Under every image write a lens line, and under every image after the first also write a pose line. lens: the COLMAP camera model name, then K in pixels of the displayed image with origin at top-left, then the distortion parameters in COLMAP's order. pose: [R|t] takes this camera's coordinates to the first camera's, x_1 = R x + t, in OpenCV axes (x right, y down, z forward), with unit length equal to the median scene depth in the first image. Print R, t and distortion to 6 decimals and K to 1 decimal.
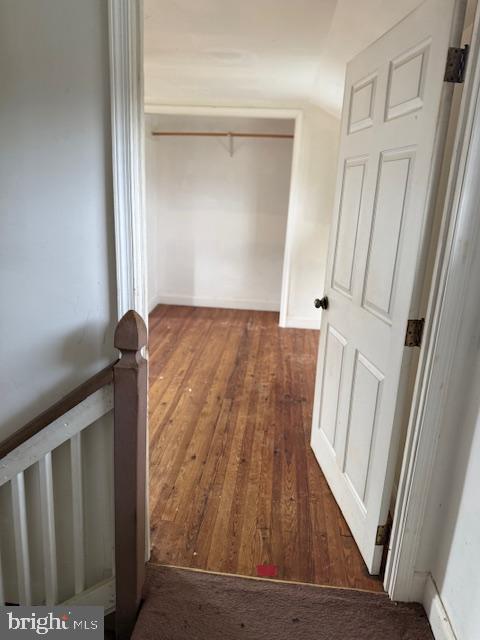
lens RADIAL K [[441.3, 0, 236.1], [0, 441.3, 316.9], [0, 0, 1]] dist [0.001476, -0.000261]
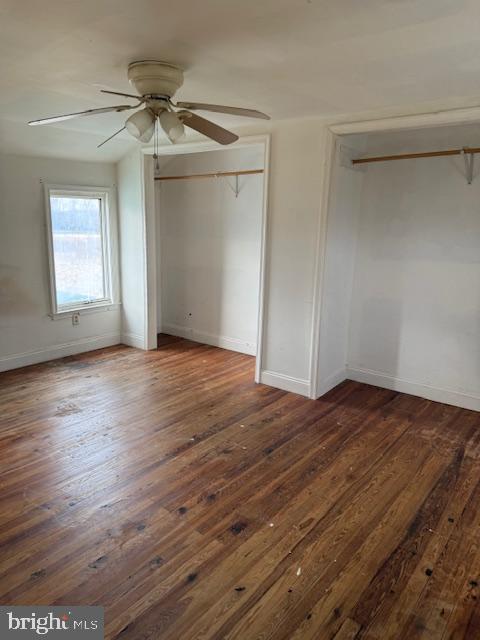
lens RADIAL K [[441.3, 0, 236.1], [0, 441.3, 316.9], [0, 0, 1]] dist [0.001476, -0.000261]
pose [[0.834257, 0.106214, -0.541048, 0.085088], [-0.146285, 0.988742, -0.031458, -0.109229], [0.531616, 0.105391, 0.840403, 0.321653]]
